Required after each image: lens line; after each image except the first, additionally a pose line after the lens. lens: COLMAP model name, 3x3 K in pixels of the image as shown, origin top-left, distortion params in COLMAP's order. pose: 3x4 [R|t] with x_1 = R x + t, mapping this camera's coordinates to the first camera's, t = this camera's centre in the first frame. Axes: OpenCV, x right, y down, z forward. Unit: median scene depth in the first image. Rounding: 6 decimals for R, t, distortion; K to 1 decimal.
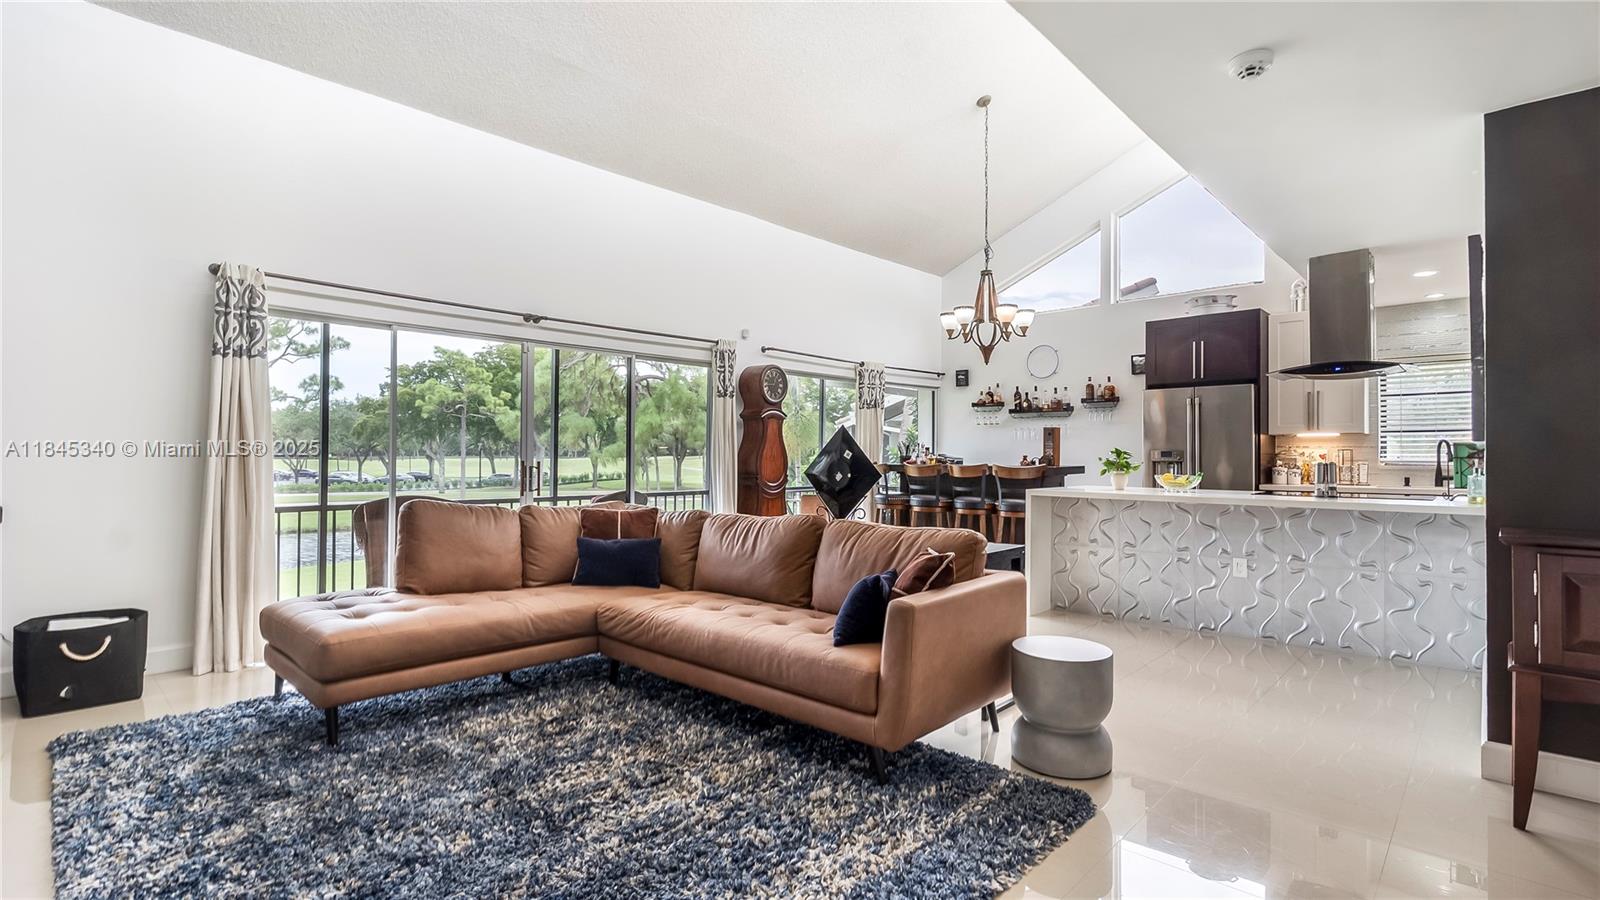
lens RADIAL K [[744.4, 0, 799.5], [0, 744.4, 447.4], [0, 0, 1]] dist [-0.002949, 0.000050]
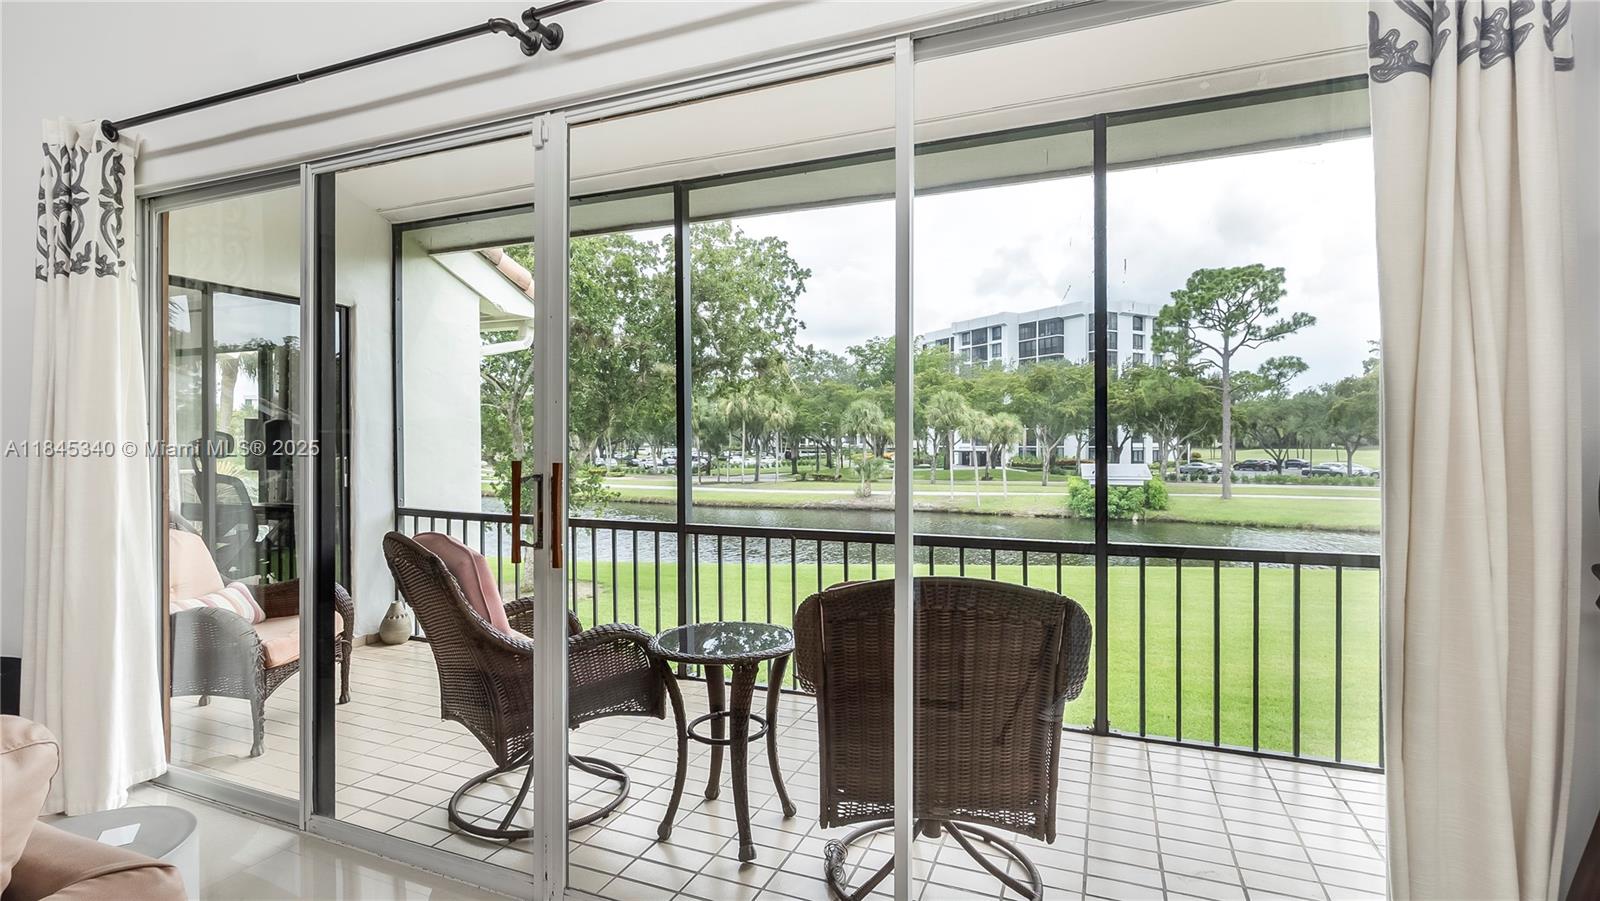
lens RADIAL K [[744.4, 0, 799.5], [0, 744.4, 447.9], [0, 0, 1]] dist [-0.002949, 0.000050]
pose [[0.360377, -0.001843, -0.932805, 0.000655], [0.015773, 0.999867, 0.004118, 0.009158], [0.932673, -0.016197, 0.360359, 0.649564]]
